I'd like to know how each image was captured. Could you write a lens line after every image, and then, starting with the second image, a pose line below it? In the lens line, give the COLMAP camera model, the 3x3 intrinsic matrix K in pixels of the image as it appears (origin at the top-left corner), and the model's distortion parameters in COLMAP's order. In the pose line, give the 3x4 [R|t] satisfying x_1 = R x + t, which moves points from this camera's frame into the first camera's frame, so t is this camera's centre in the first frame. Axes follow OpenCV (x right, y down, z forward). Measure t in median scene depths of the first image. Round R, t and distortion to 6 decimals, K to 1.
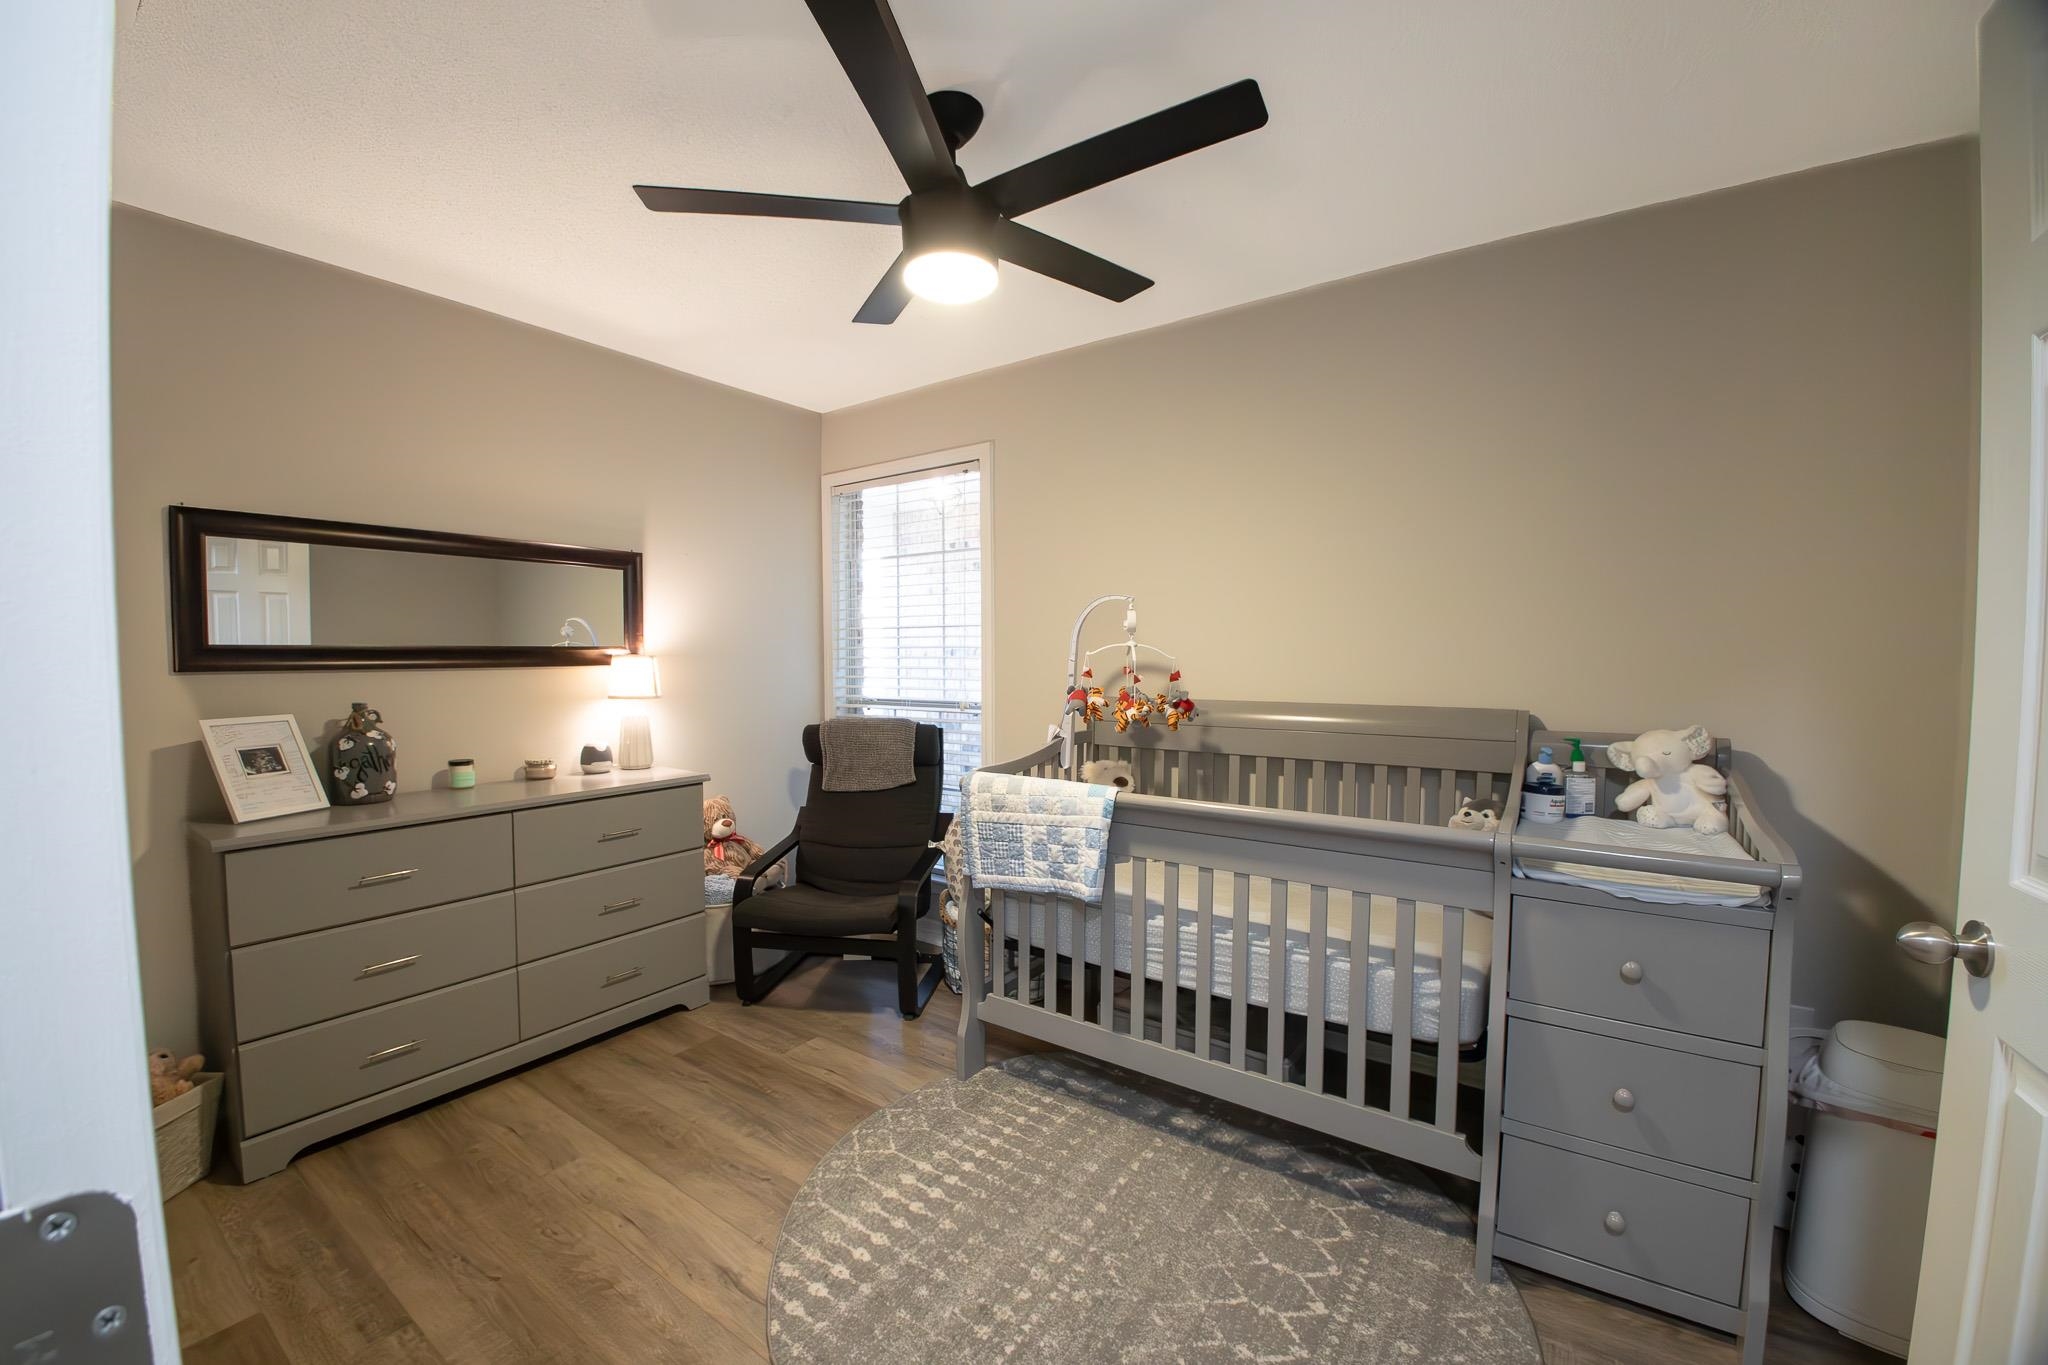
lens RADIAL K [[788.7, 0, 1019.9], [0, 788.7, 691.3], [0, 0, 1]] dist [-0.018034, -0.000171]
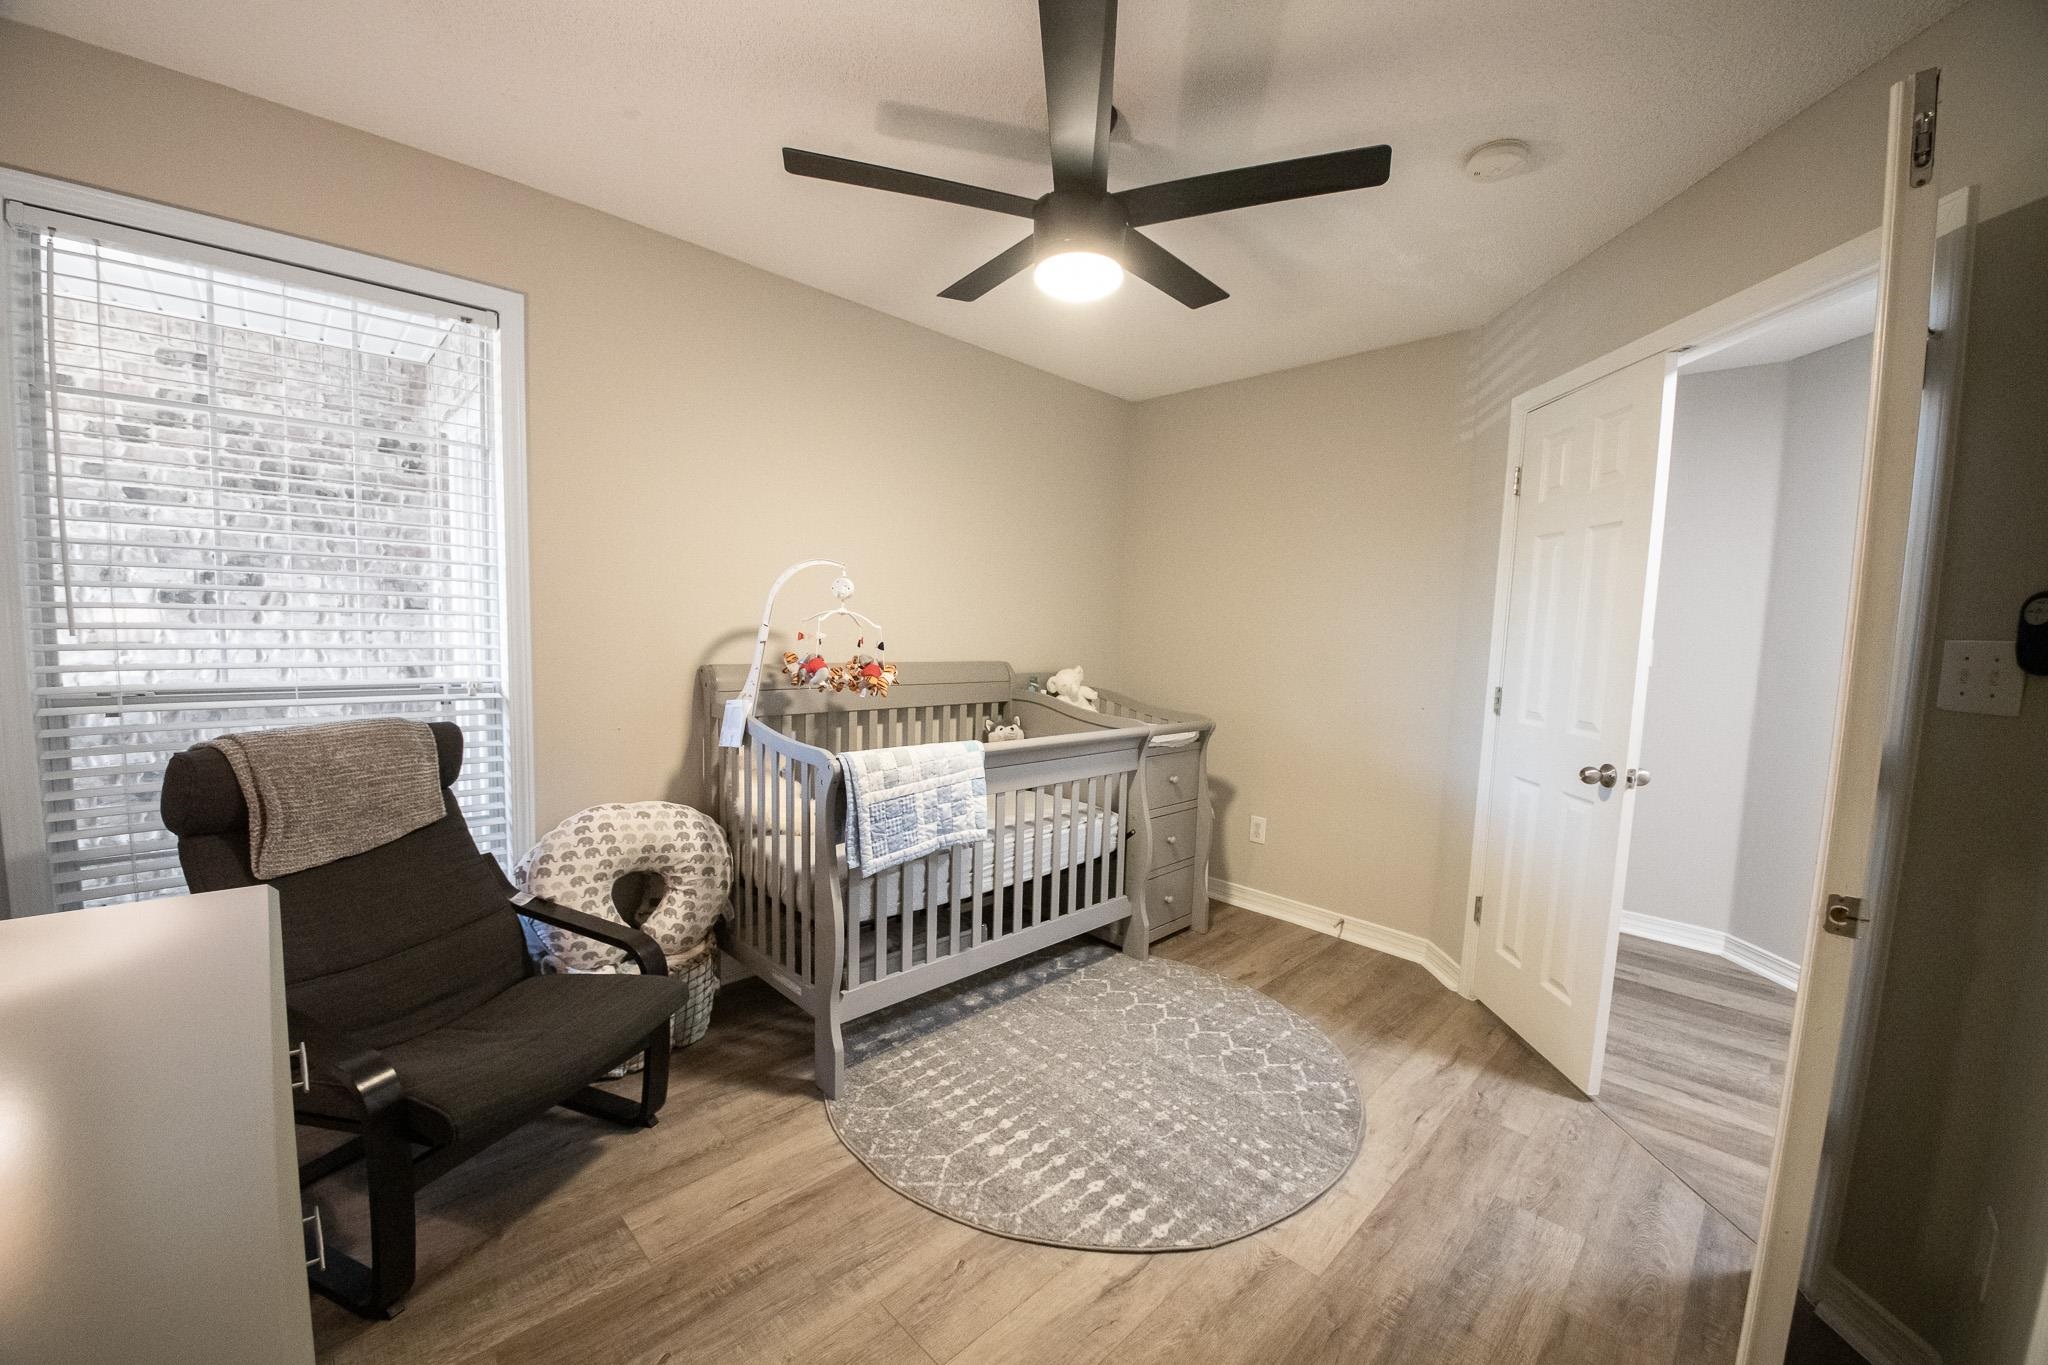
lens RADIAL K [[788.7, 0, 964.9], [0, 788.7, 696.6], [0, 0, 1]] dist [-0.018034, -0.000171]
pose [[0.216236, -0.078048, 0.973217, -0.964352], [0.012234, 0.996938, 0.077233, -0.031118], [-0.976264, -0.004794, 0.216529, 0.733689]]
